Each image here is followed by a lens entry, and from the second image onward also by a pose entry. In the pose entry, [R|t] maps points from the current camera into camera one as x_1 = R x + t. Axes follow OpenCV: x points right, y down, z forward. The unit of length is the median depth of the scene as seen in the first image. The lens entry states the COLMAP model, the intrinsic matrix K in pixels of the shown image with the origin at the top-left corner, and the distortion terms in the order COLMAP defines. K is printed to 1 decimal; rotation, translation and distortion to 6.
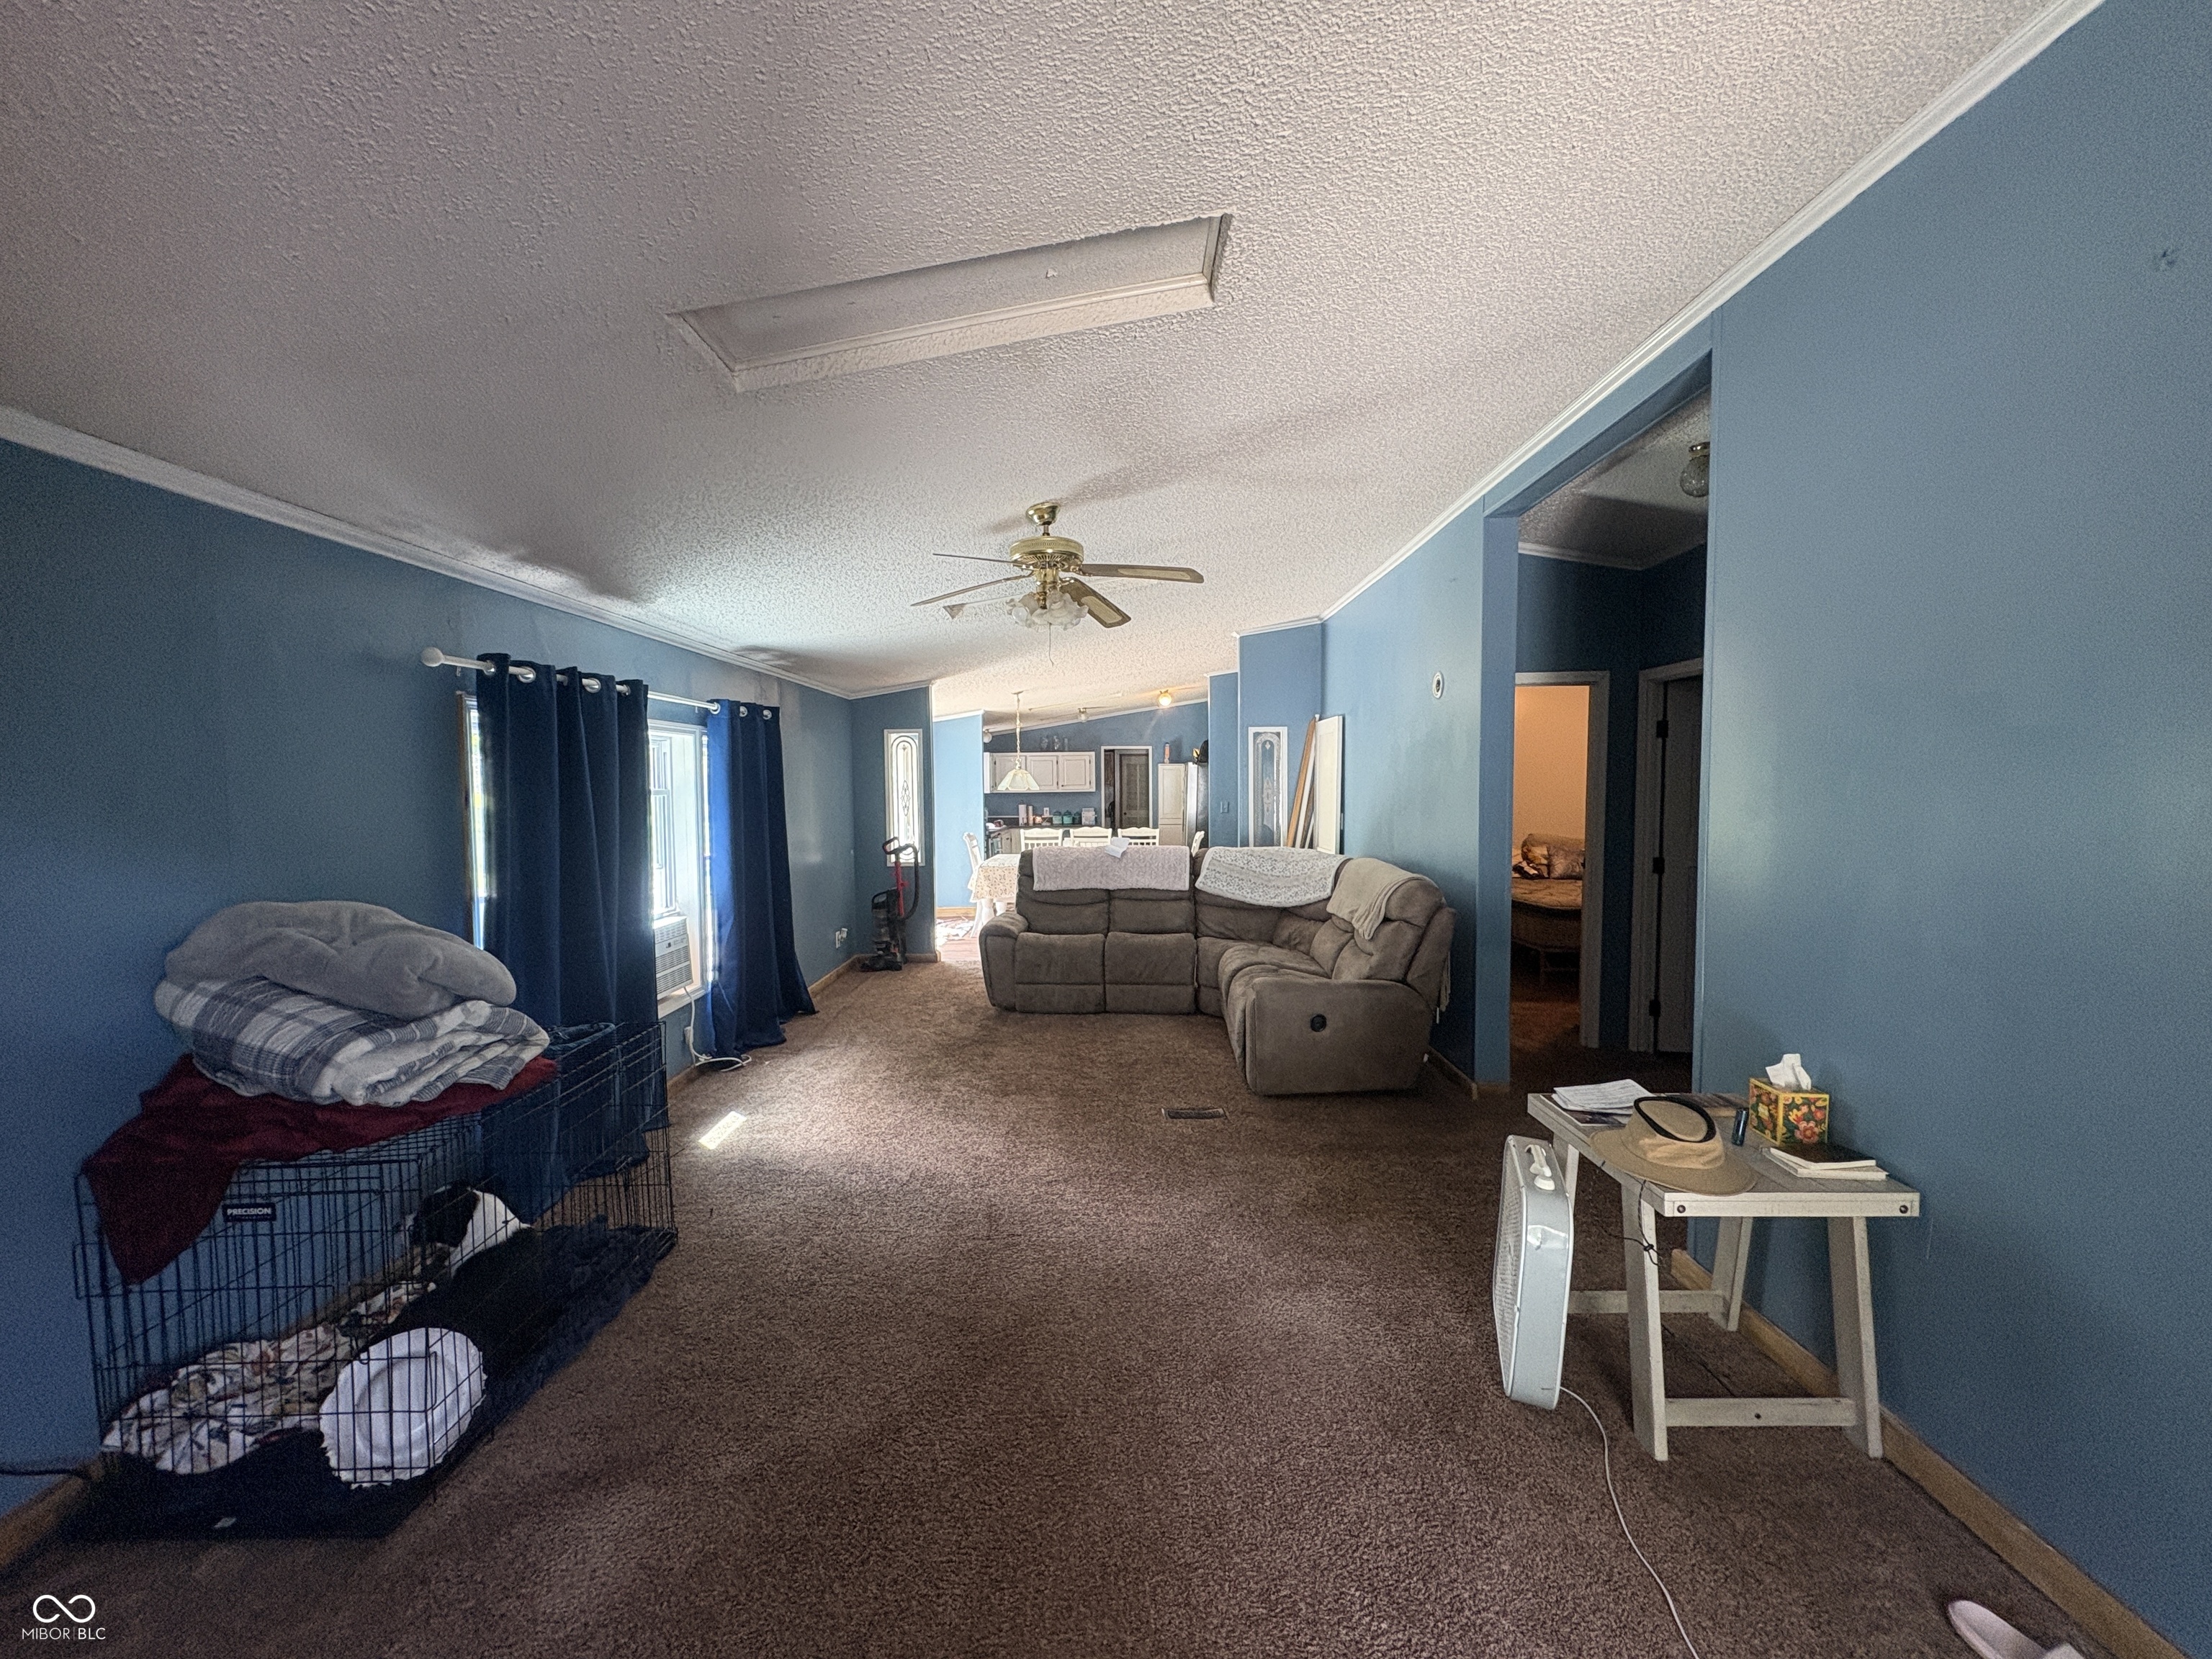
lens RADIAL K [[874.8, 0, 1108.1], [0, 874.8, 831.1], [0, 0, 1]] dist [-0.004724, 0.001511]
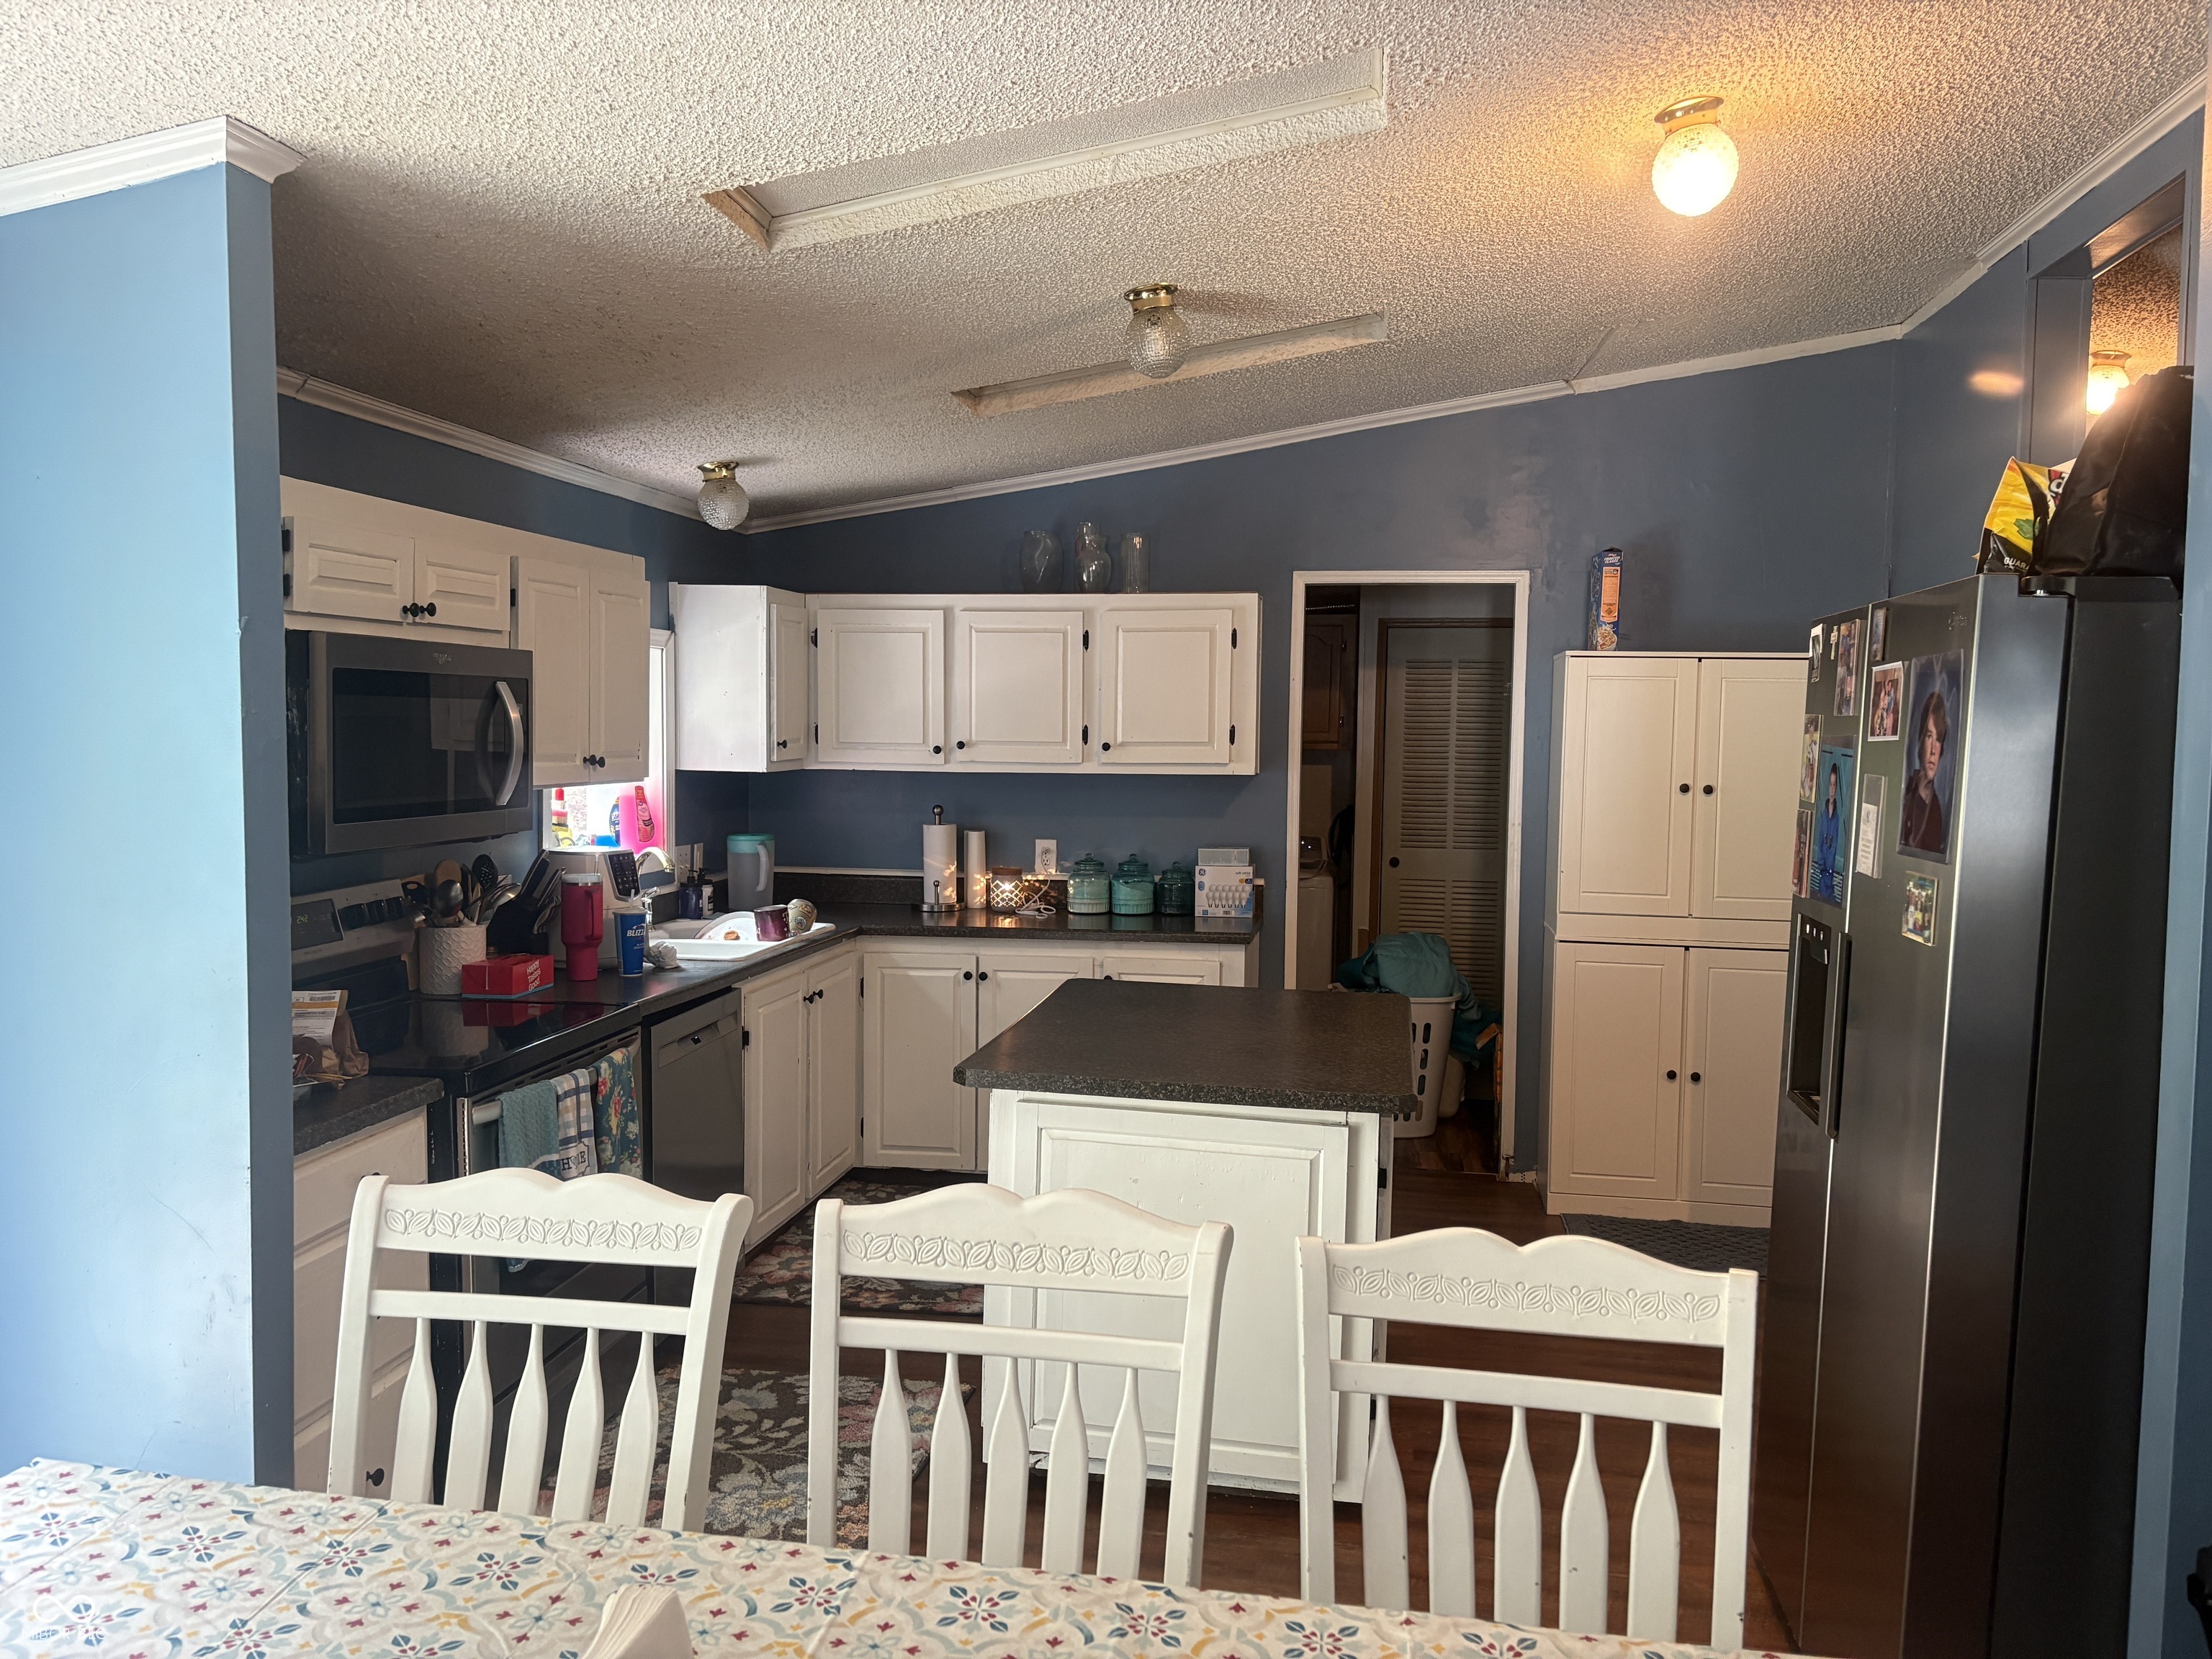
lens RADIAL K [[1654.4, 0, 1092.9], [0, 1654.4, 832.8], [0, 0, 1]] dist [0.047498, -0.037300]
pose [[0.987458, 0.023505, -0.156121, 0.009391], [-0.021936, 0.999690, 0.011763, -0.034464], [0.156349, -0.008191, 0.987668, 0.579423]]
